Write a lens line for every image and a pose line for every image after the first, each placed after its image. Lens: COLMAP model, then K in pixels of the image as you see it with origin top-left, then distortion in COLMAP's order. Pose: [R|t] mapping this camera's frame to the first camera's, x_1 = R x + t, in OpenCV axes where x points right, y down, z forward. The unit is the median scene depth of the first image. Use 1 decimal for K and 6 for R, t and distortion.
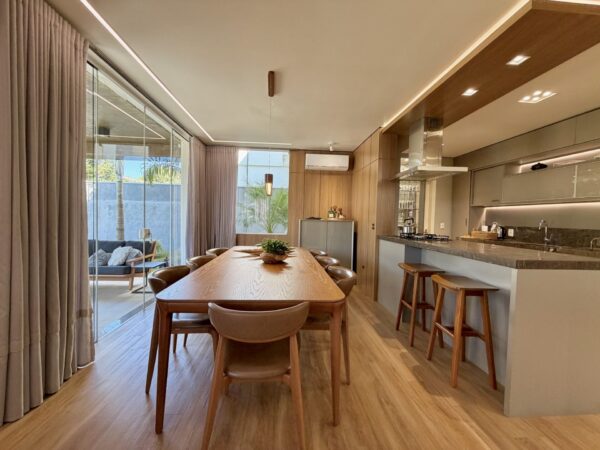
lens RADIAL K [[237.9, 0, 300.5], [0, 237.9, 225.3], [0, 0, 1]] dist [0.001941, -0.000458]
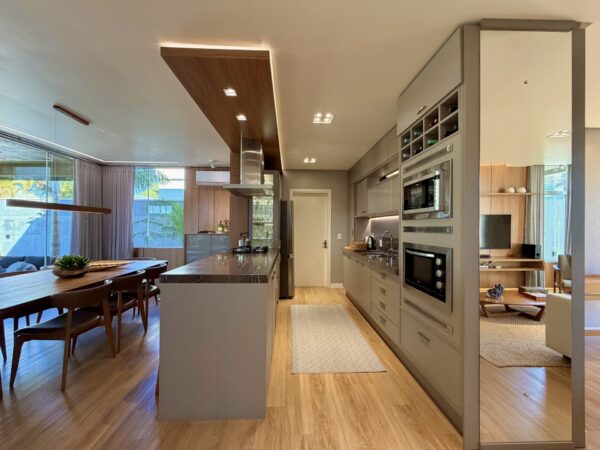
lens RADIAL K [[237.9, 0, 298.6], [0, 237.9, 224.9], [0, 0, 1]] dist [0.001941, -0.000458]
pose [[0.999303, -0.017940, -0.032722, 0.551555], [0.016556, 0.998977, -0.042072, -0.009688], [0.033444, 0.041501, 0.998579, -0.031969]]
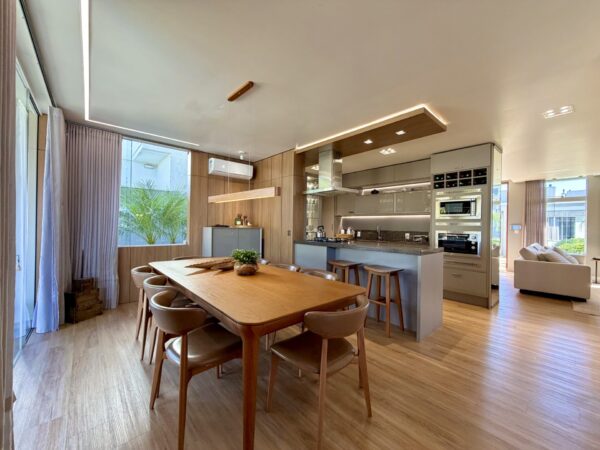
lens RADIAL K [[237.9, 0, 298.3], [0, 237.9, 225.3], [0, 0, 1]] dist [0.001941, -0.000458]
pose [[0.793848, -0.011112, 0.608015, -0.305350], [0.023519, 0.999646, -0.012438, -0.013639], [-0.607662, 0.024173, 0.793828, 0.051819]]
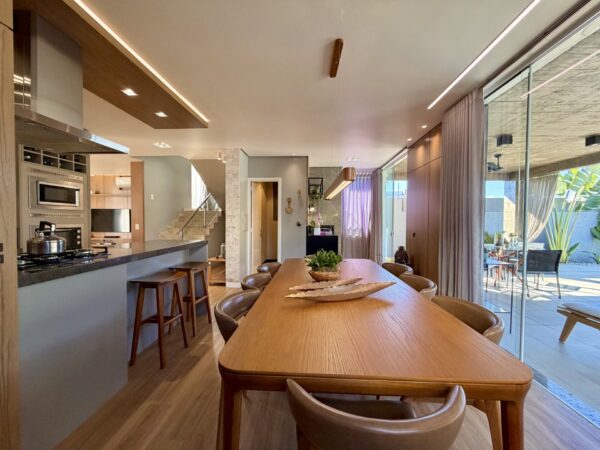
lens RADIAL K [[237.9, 0, 300.1], [0, 237.9, 224.6], [0, 0, 1]] dist [0.001941, -0.000458]
pose [[-0.990338, -0.030609, 0.135257, -0.074251], [-0.024107, 0.998486, 0.049446, -0.042410], [-0.136566, 0.045707, -0.989576, 1.049922]]
